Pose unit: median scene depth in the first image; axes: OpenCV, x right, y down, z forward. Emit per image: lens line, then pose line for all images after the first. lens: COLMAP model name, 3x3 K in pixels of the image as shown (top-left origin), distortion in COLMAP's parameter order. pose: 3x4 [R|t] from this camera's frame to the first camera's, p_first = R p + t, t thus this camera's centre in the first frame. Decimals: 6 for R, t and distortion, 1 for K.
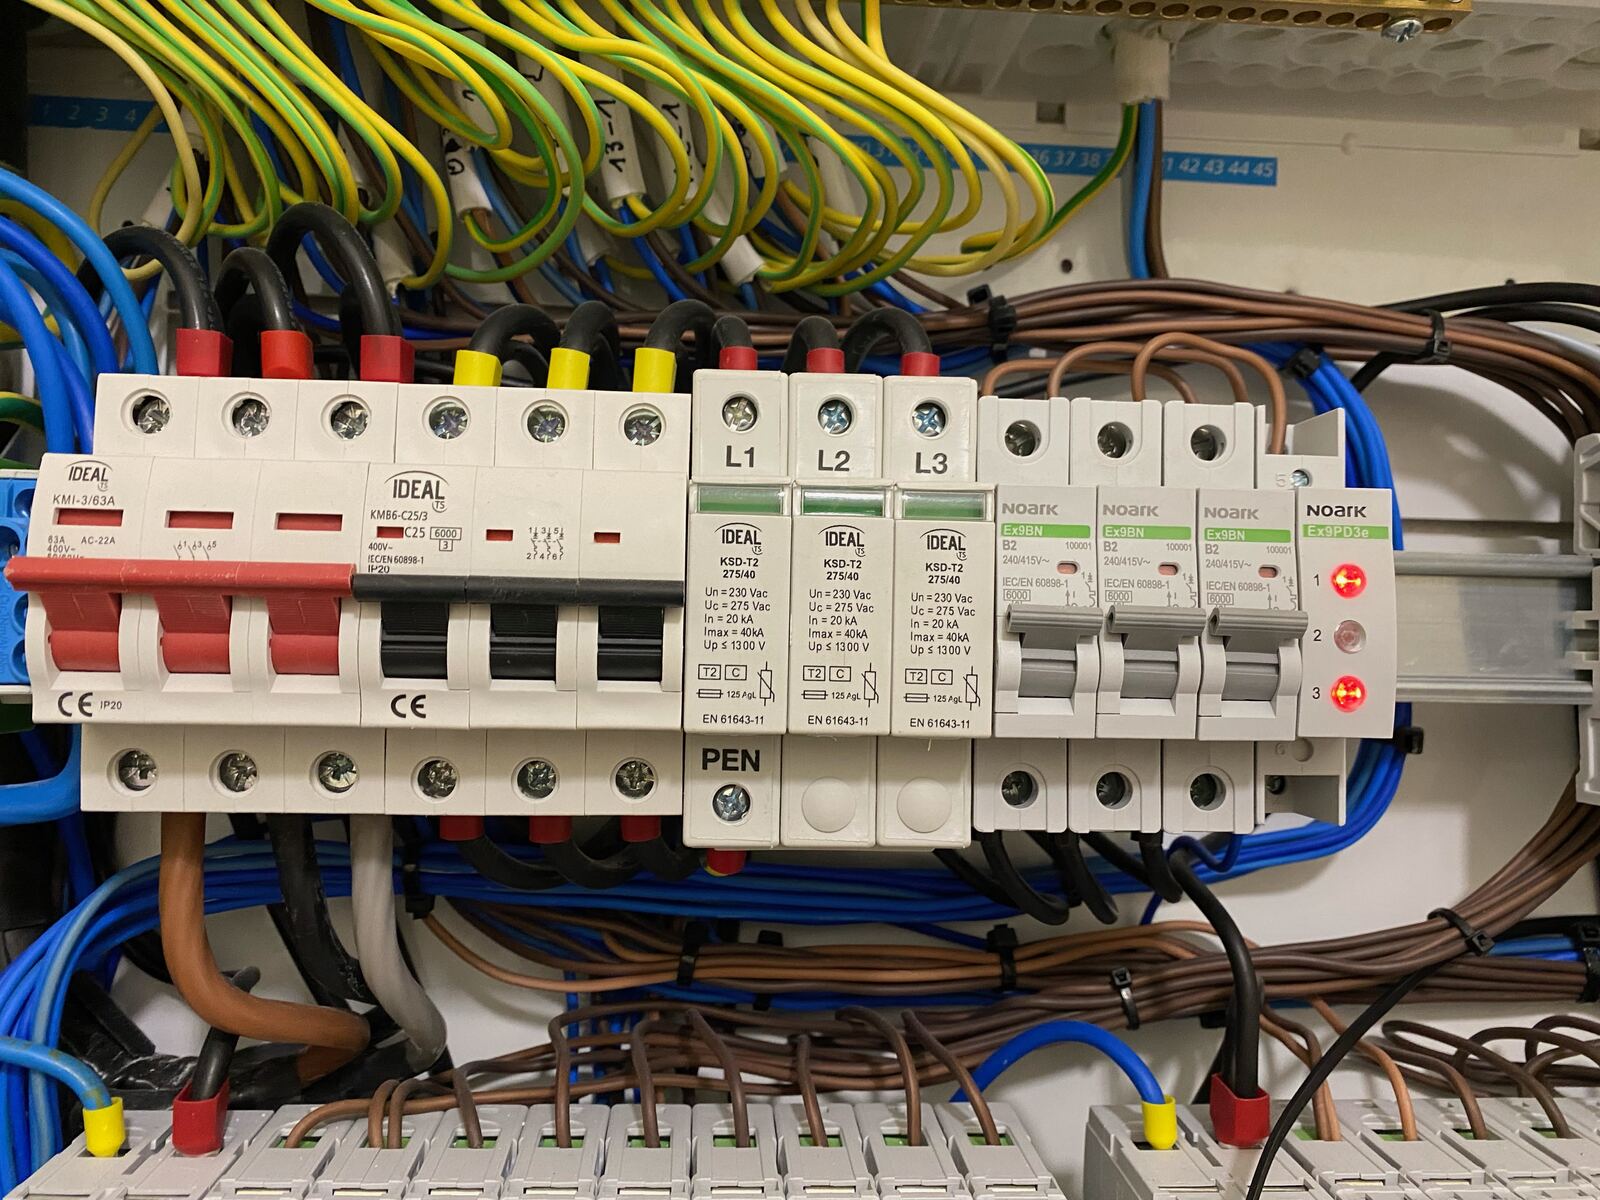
lens RADIAL K [[1225.8, 0, 800.0], [0, 1225.8, 600.0], [0, 0, 1]] dist [0.120003, -0.259891]
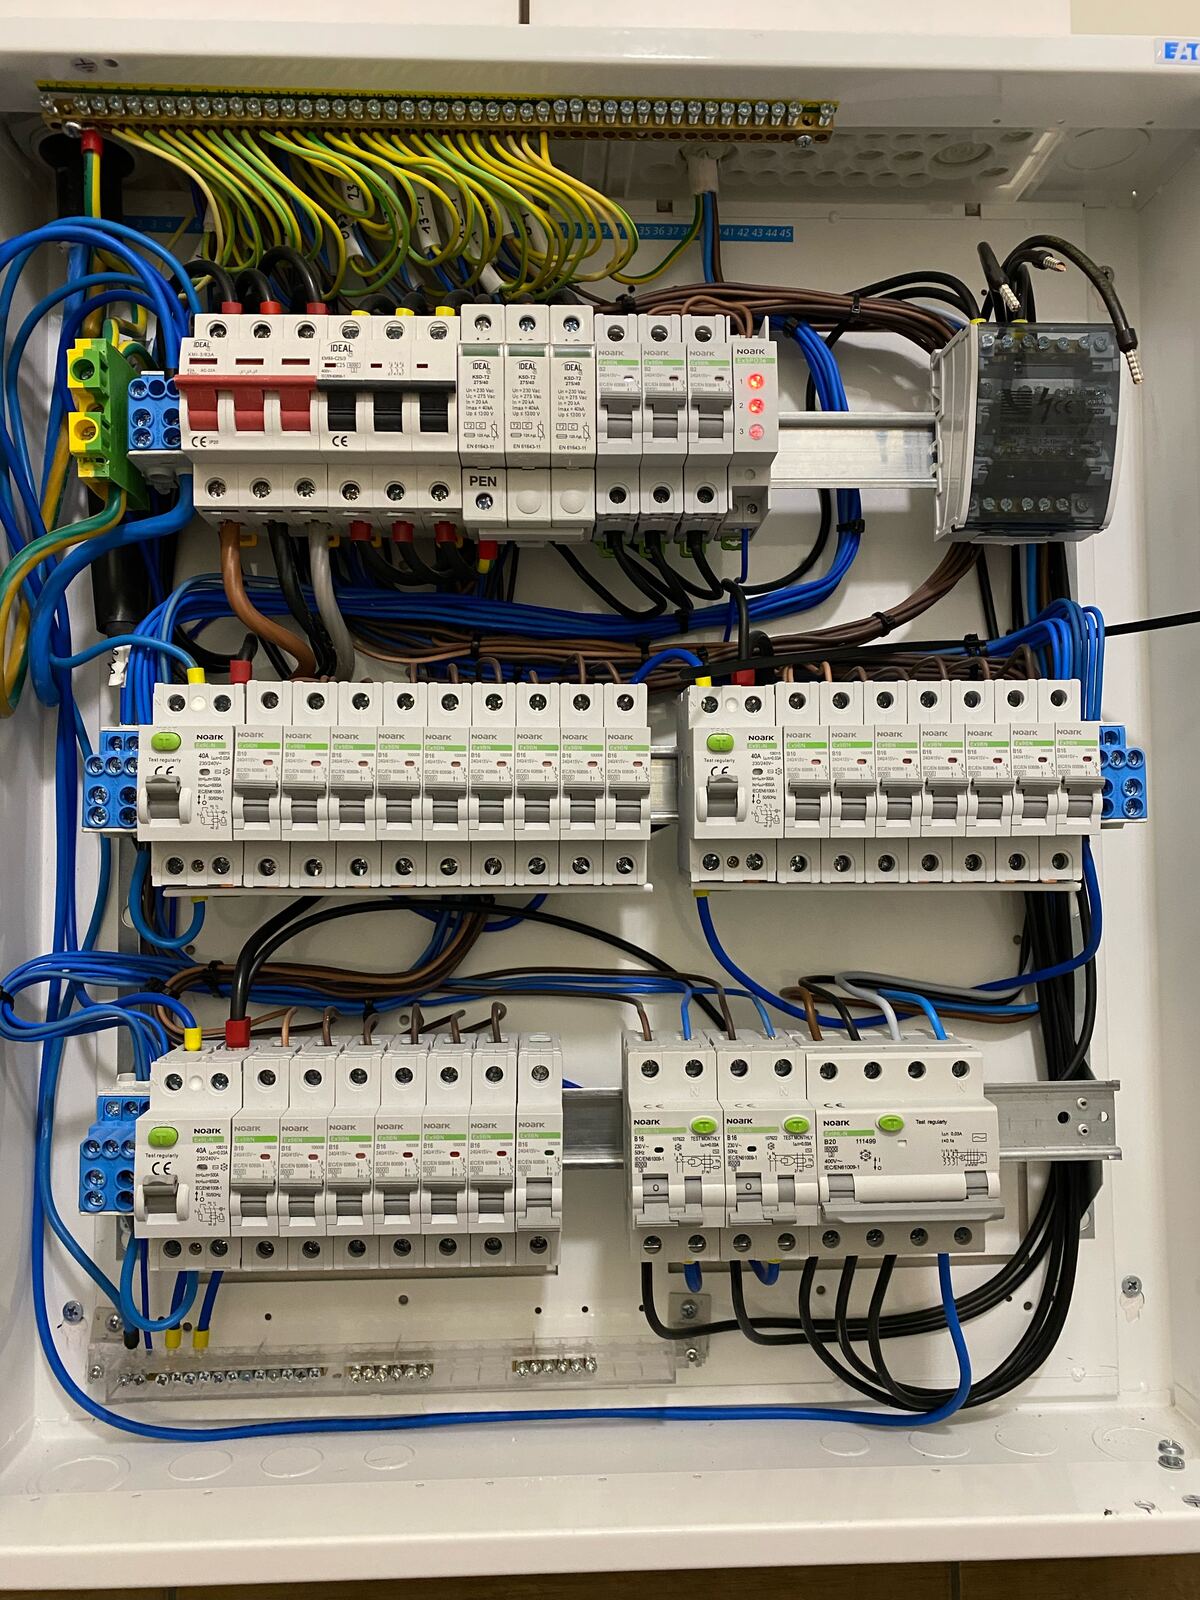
lens RADIAL K [[1225.8, 0, 600.0], [0, 1225.8, 800.0], [0, 0, 1]] dist [0.120003, -0.259891]
pose [[0.999079, -0.029618, -0.031055, 0.211649], [0.029066, 0.999414, -0.018056, 0.773744], [0.031571, 0.017137, 0.999355, -1.230603]]
